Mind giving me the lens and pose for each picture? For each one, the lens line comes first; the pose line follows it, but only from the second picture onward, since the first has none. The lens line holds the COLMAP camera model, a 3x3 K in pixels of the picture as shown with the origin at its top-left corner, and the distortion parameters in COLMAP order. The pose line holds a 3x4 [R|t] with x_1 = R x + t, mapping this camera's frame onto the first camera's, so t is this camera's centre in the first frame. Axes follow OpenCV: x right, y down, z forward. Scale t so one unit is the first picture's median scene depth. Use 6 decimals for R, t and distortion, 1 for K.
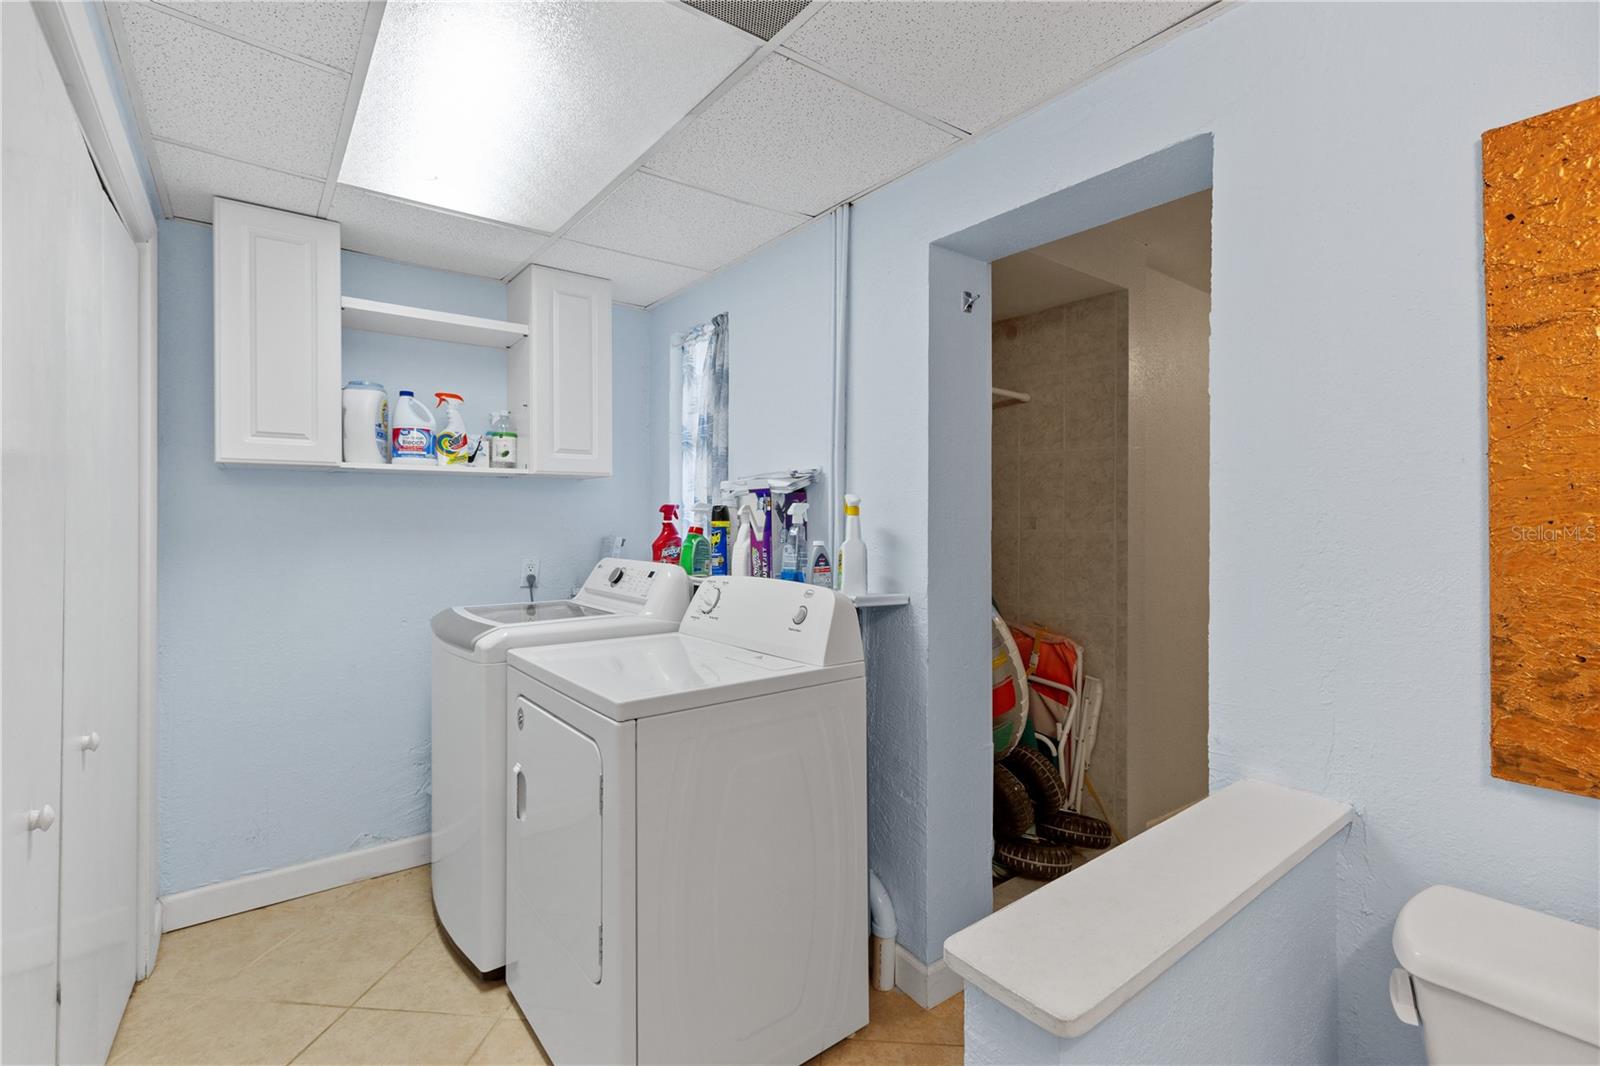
lens RADIAL K [[719.1, 0, 801.7], [0, 719.1, 519.5], [0, 0, 1]] dist [0.005431, -0.001769]
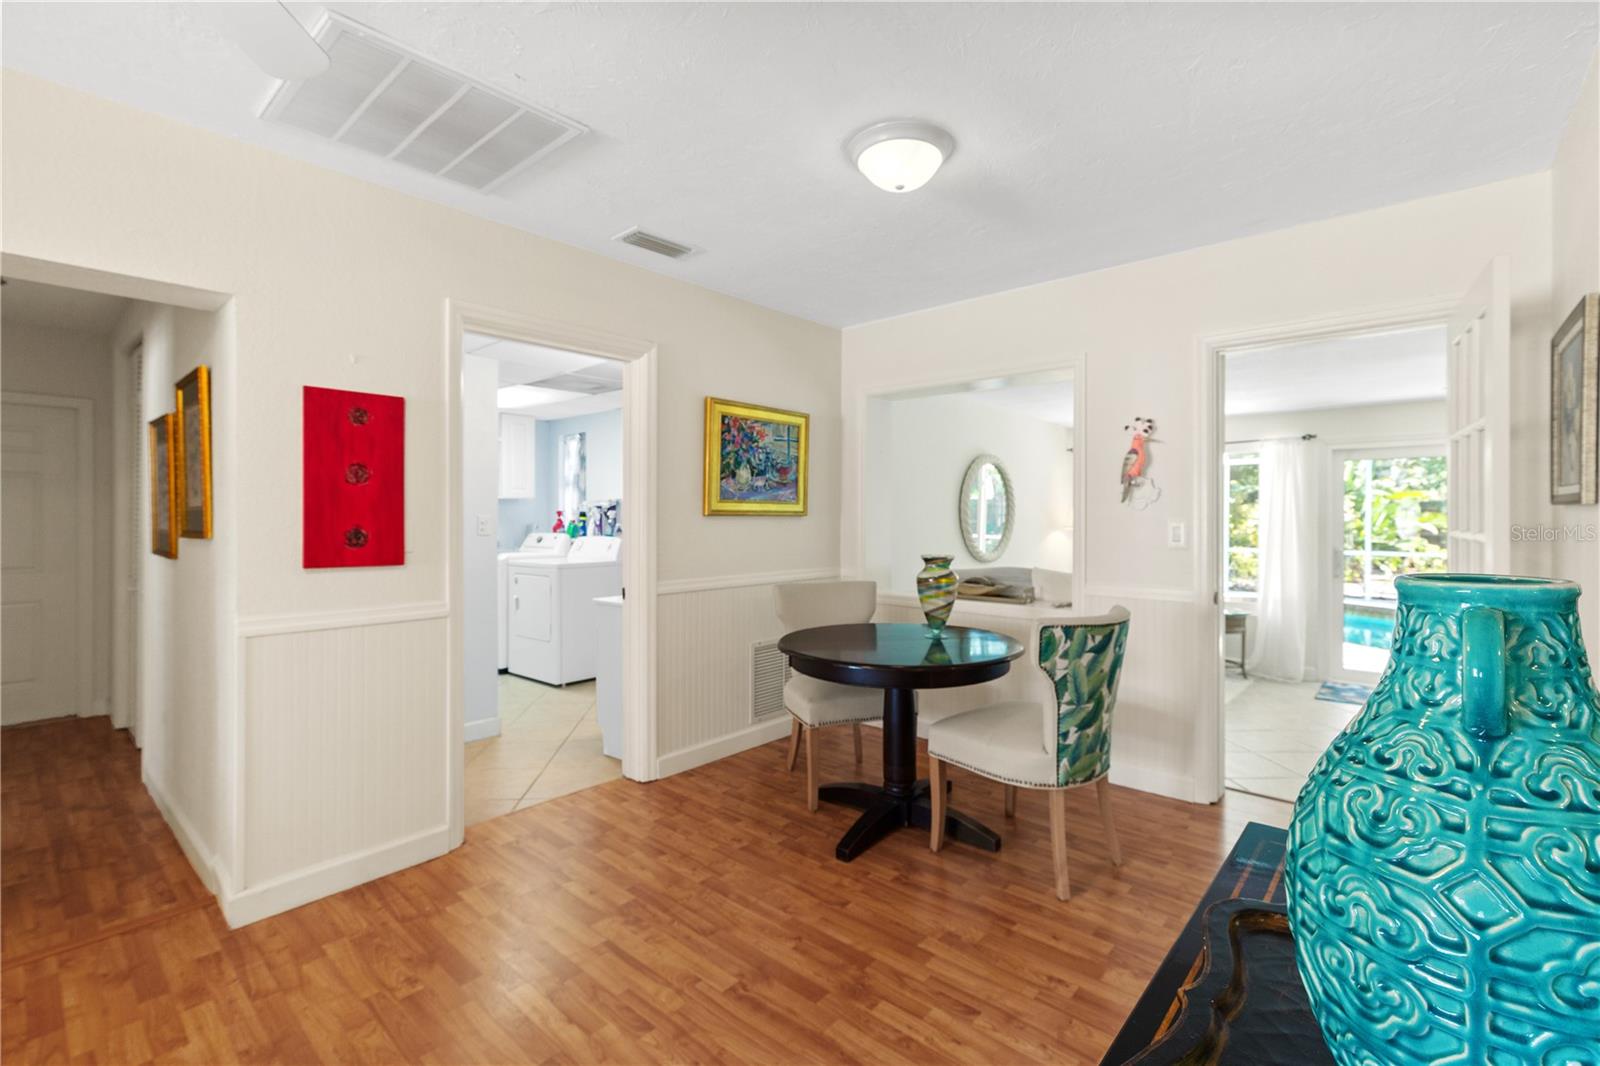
lens RADIAL K [[719.1, 0, 795.7], [0, 719.1, 519.0], [0, 0, 1]] dist [0.005431, -0.001769]
pose [[0.982277, 0.003213, 0.187408, 0.154799], [-0.001986, 0.999975, -0.006735, 0.023906], [-0.187425, 0.006243, 0.982259, -1.695620]]
